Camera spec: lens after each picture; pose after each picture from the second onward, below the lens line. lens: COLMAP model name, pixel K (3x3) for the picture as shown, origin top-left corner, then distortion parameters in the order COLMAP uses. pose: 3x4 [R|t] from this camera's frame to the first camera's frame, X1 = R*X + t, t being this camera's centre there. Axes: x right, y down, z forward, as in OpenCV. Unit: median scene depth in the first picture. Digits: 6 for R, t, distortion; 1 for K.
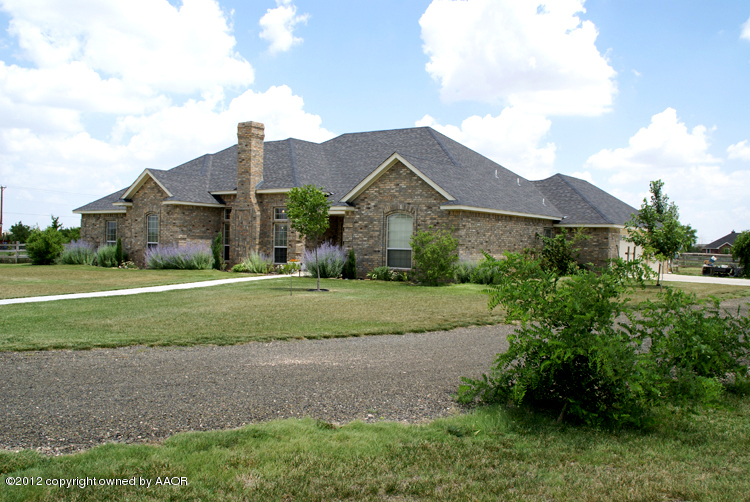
lens RADIAL K [[616.6, 0, 375.1], [0, 616.6, 253.1], [0, 0, 1]] dist [-0.055202, 0.040888]
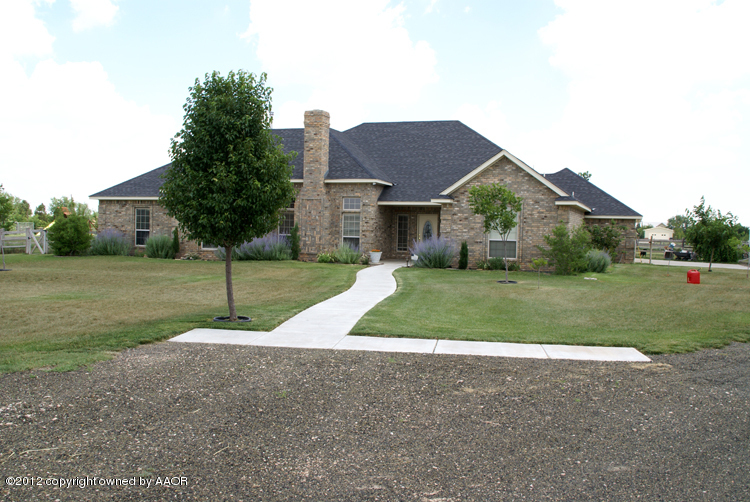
lens RADIAL K [[616.6, 0, 375.6], [0, 616.6, 249.7], [0, 0, 1]] dist [-0.055202, 0.040888]
pose [[0.976200, -0.005812, 0.216792, -0.331638], [0.000444, 0.999692, 0.024802, -0.013633], [-0.216870, -0.024115, 0.975903, 0.006420]]
